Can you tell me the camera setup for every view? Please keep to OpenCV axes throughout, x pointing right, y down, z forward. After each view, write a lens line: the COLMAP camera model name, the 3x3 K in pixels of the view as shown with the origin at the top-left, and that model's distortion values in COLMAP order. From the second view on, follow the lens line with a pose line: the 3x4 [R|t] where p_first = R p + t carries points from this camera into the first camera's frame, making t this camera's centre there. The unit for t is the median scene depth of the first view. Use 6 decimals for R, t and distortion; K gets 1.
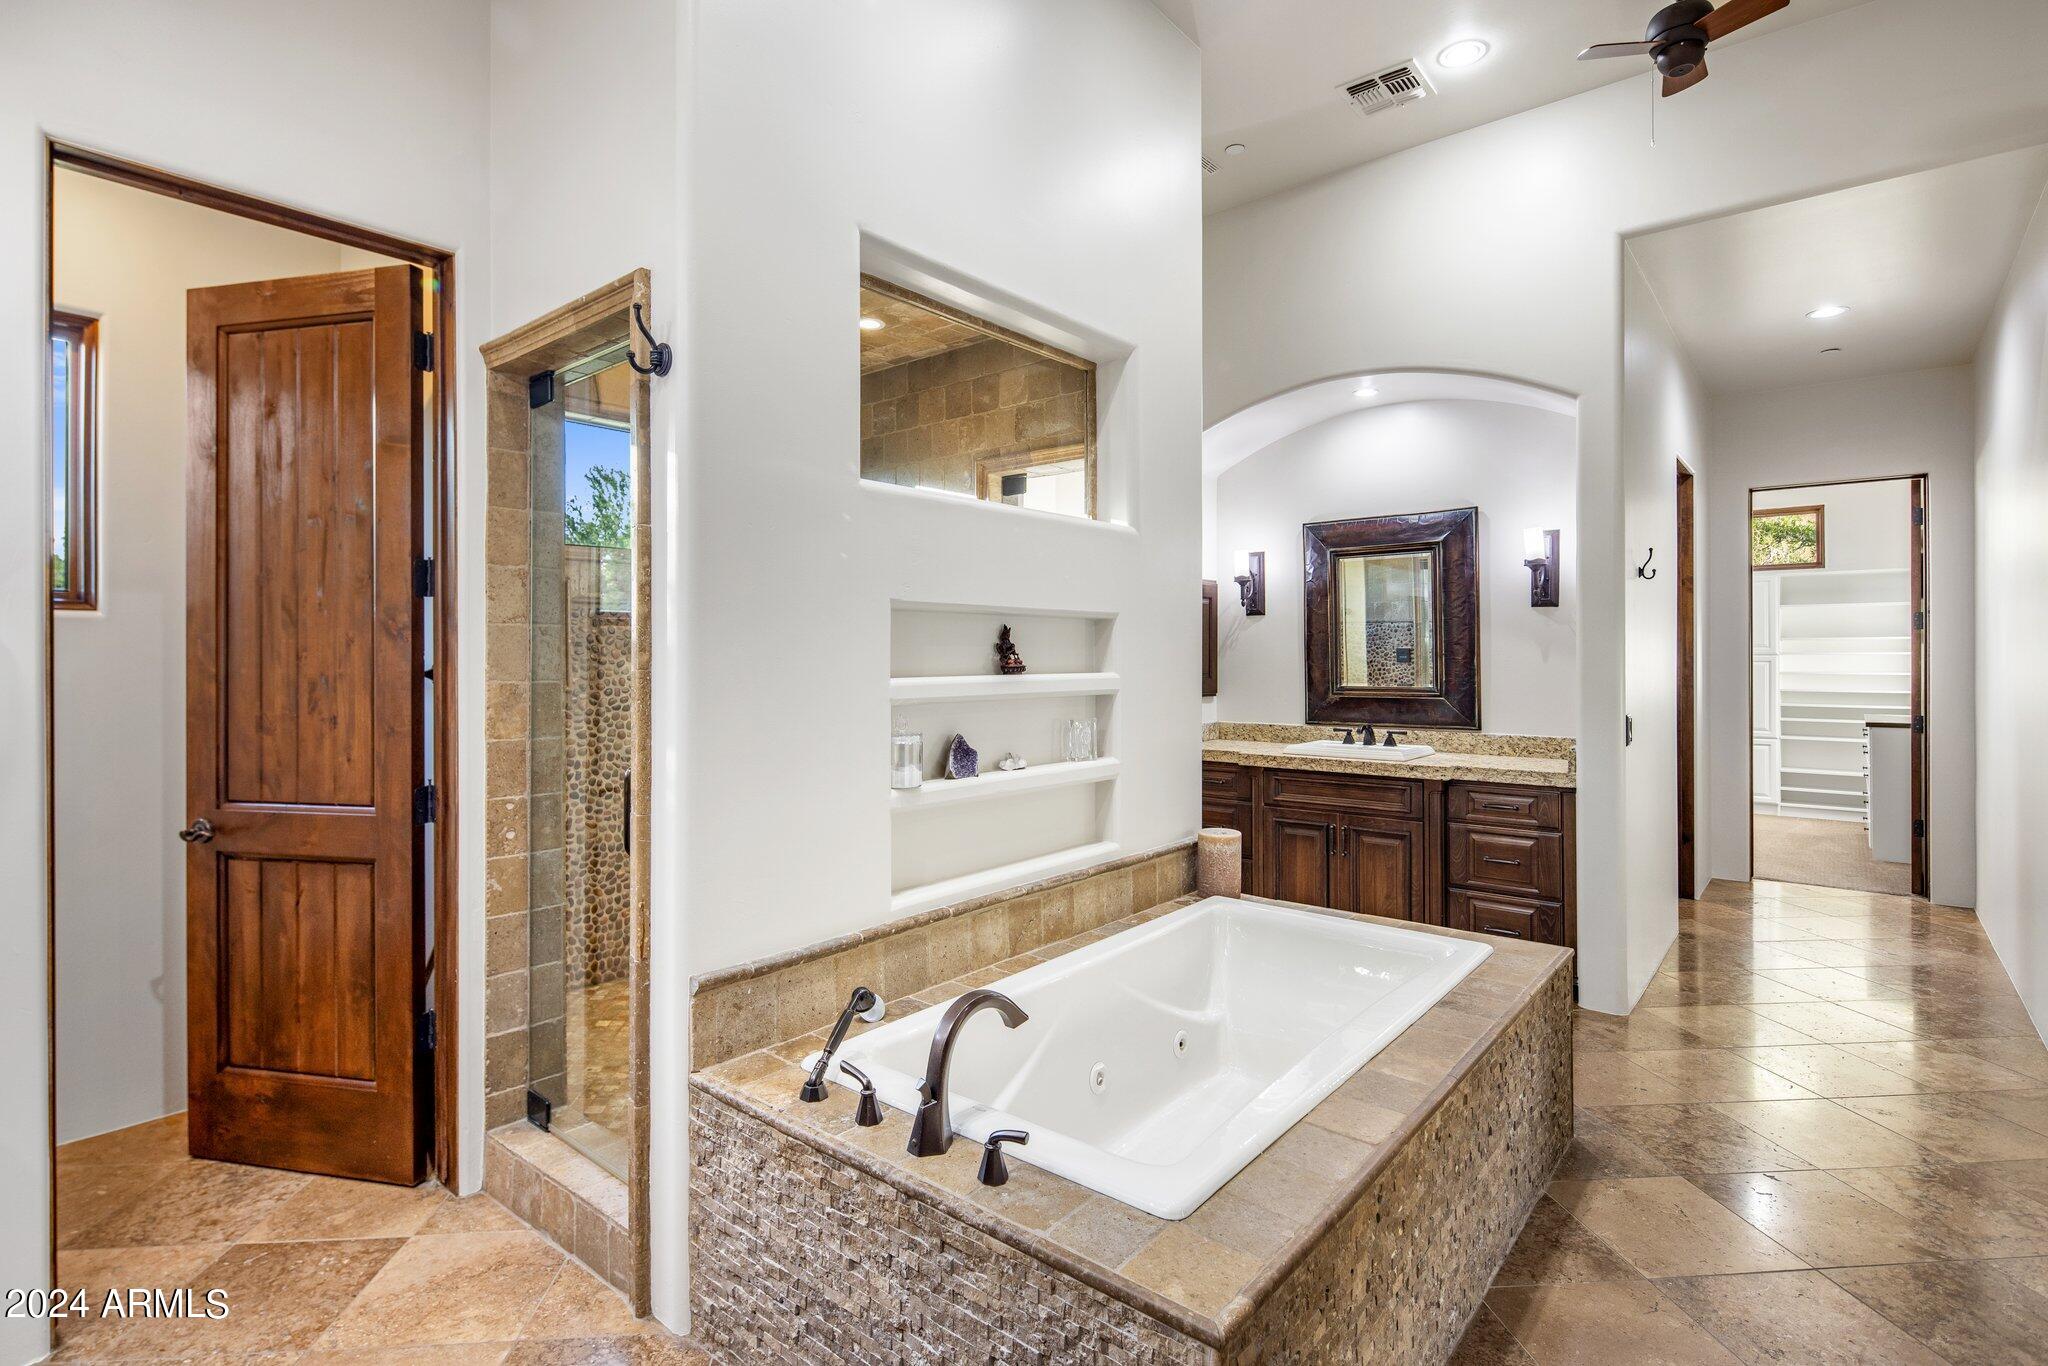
lens RADIAL K [[1003.5, 0, 994.7], [0, 1003.5, 663.2], [0, 0, 1]] dist [0.000815, -0.000150]
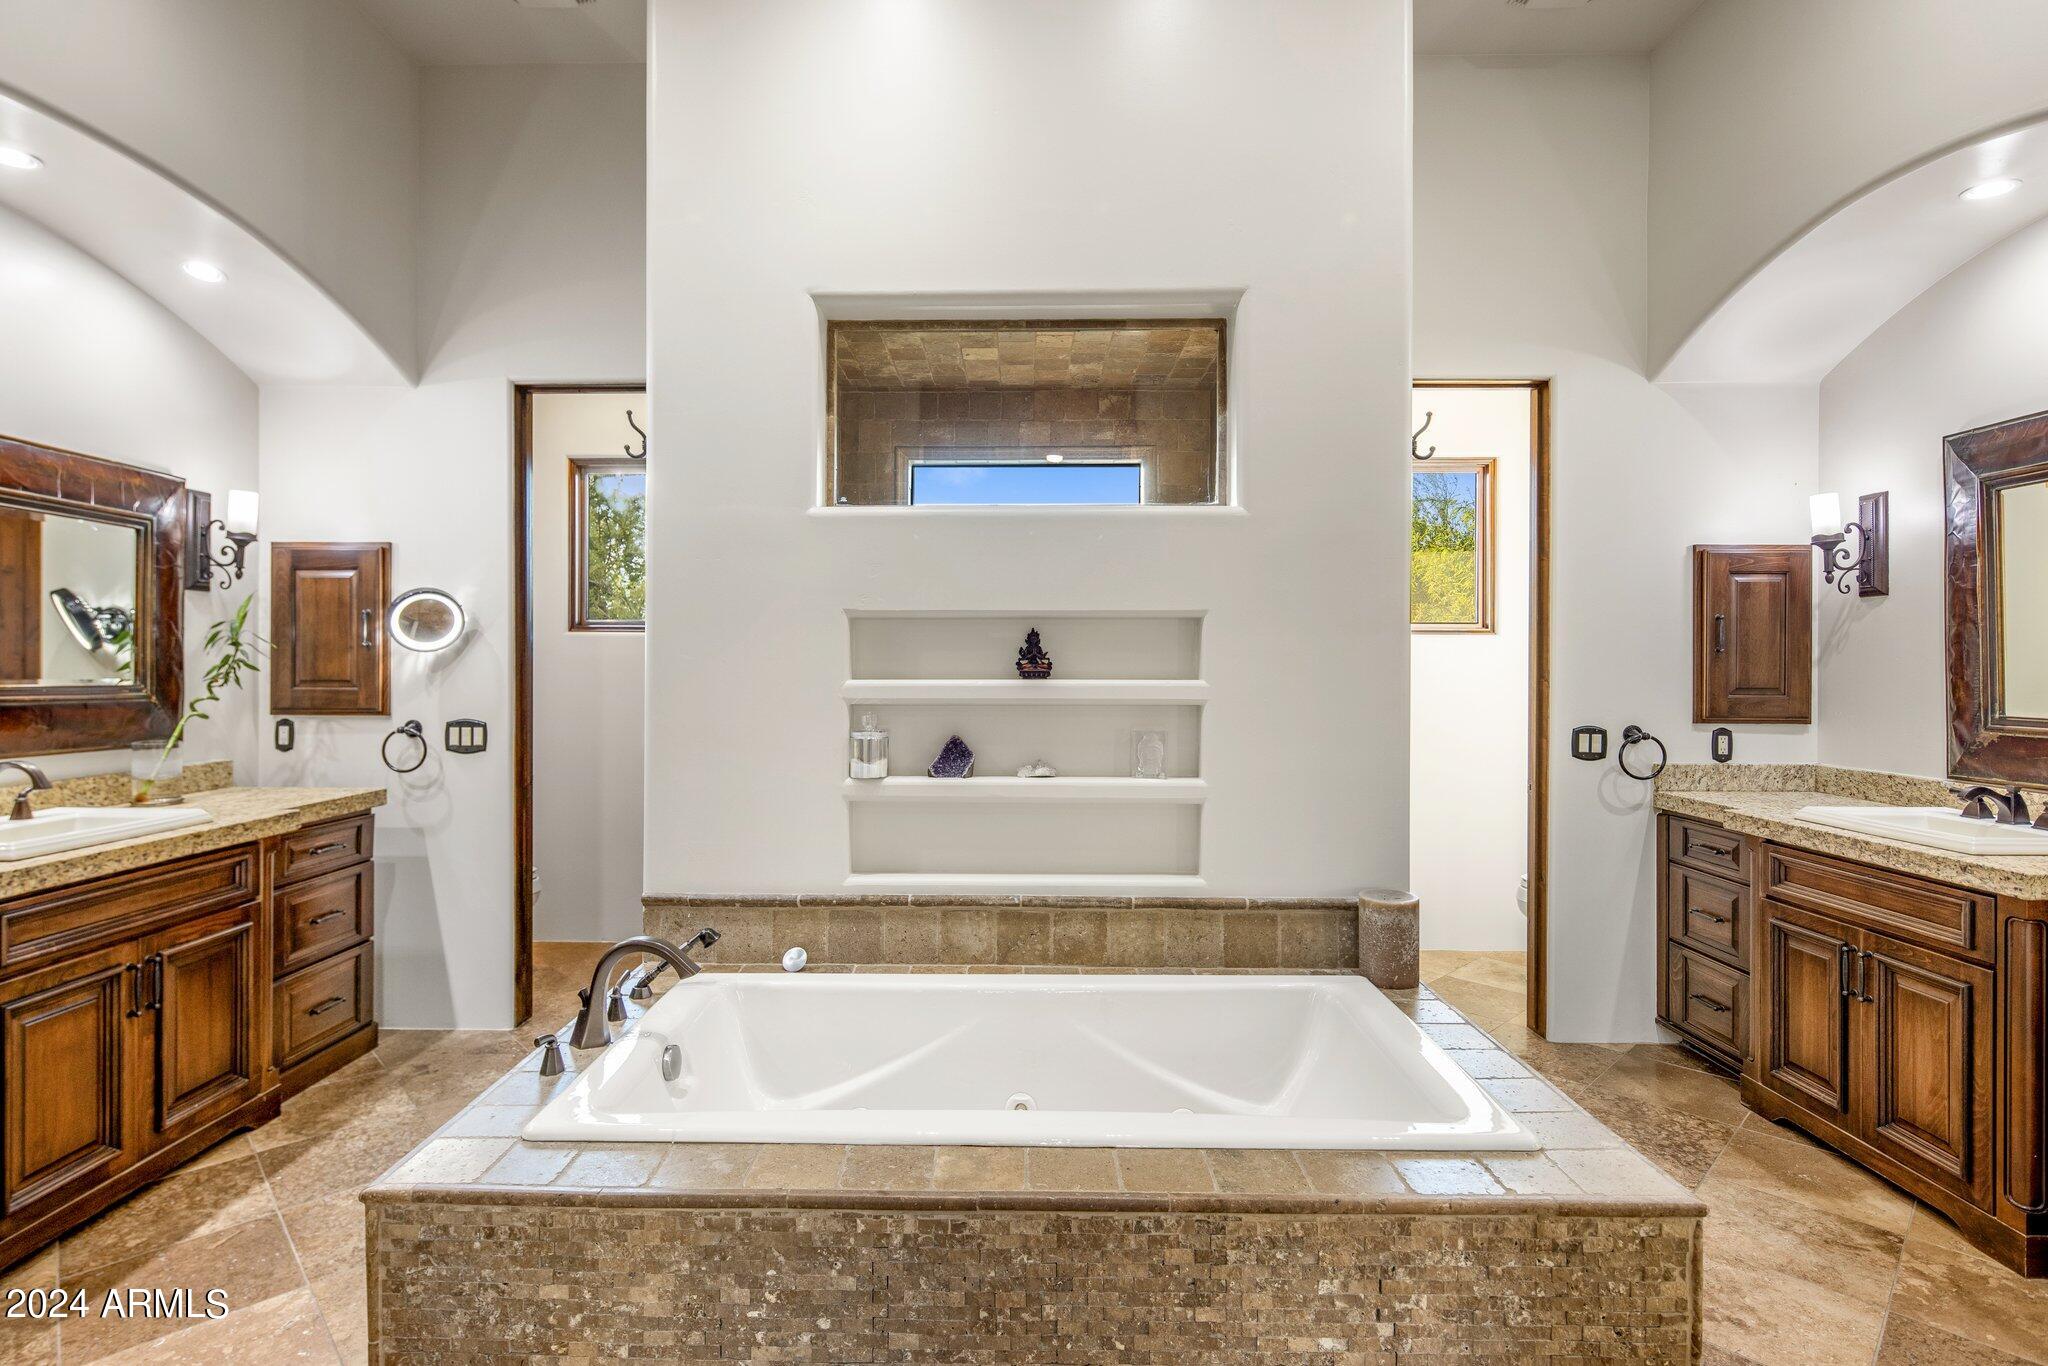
lens RADIAL K [[1003.5, 0, 994.7], [0, 1003.5, 663.2], [0, 0, 1]] dist [0.000815, -0.000150]
pose [[0.627390, 0.006194, -0.778680, 0.670018], [-0.008094, 0.999966, 0.001432, -0.004844], [0.778663, 0.005404, 0.627419, 0.319633]]
